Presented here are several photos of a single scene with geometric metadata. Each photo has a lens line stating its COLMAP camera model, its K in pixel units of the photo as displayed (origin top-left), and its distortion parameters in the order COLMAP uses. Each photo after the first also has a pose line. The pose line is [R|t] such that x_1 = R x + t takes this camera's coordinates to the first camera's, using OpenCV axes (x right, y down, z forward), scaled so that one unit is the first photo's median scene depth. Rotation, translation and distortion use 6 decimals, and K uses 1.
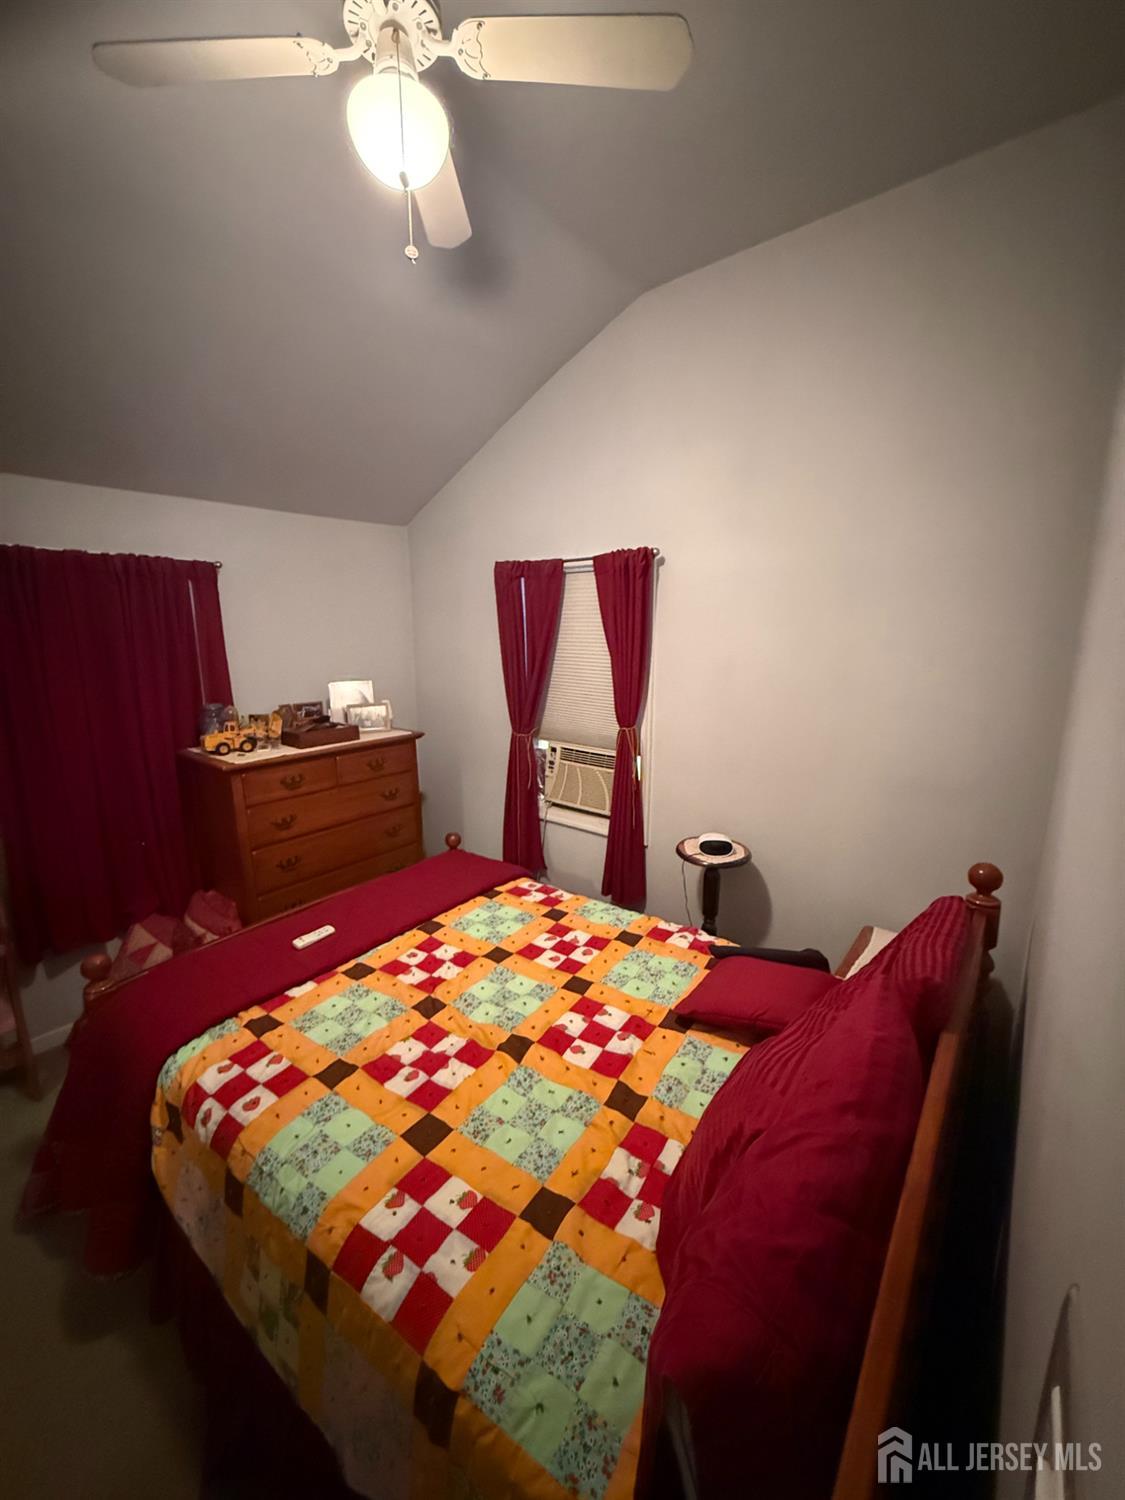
lens RADIAL K [[598.0, 0, 562.7], [0, 598.0, 749.9], [0, 0, 1]] dist [-0.000668, 0.000068]
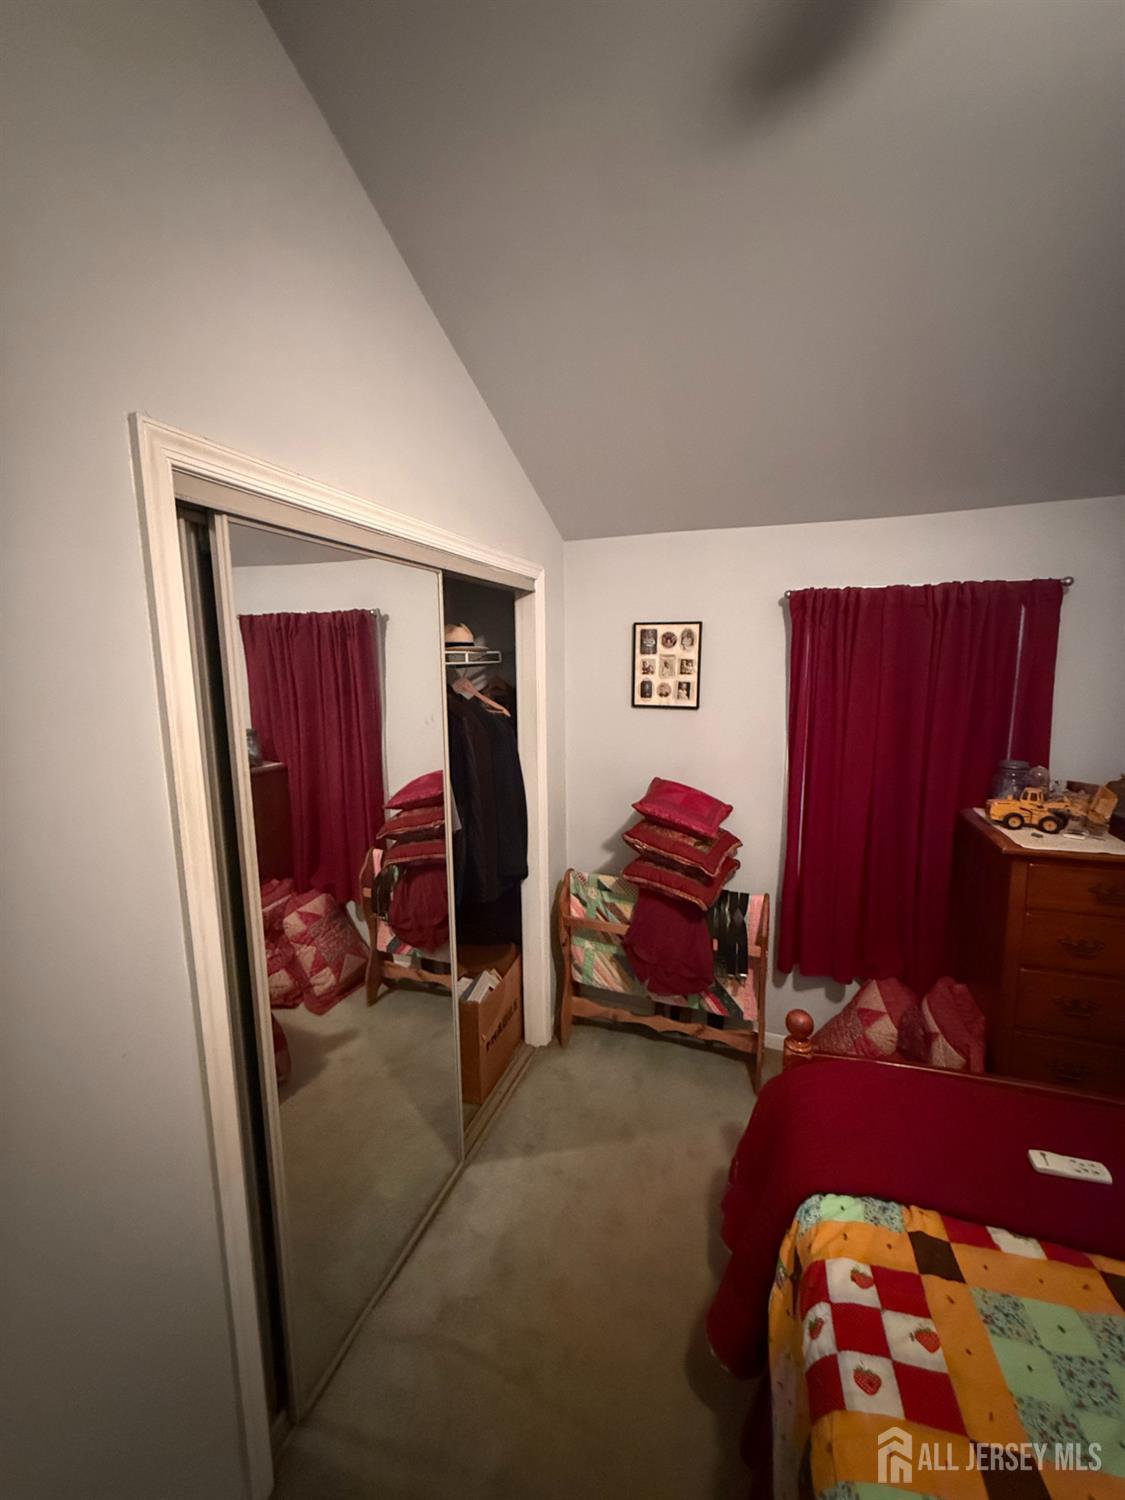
lens RADIAL K [[598.0, 0, 565.1], [0, 598.0, 747.9], [0, 0, 1]] dist [-0.000668, 0.000068]
pose [[0.328161, 0.136075, -0.934770, -0.071164], [-0.174135, 0.981325, 0.081720, -0.078137], [0.928433, 0.135958, 0.345728, 0.256322]]
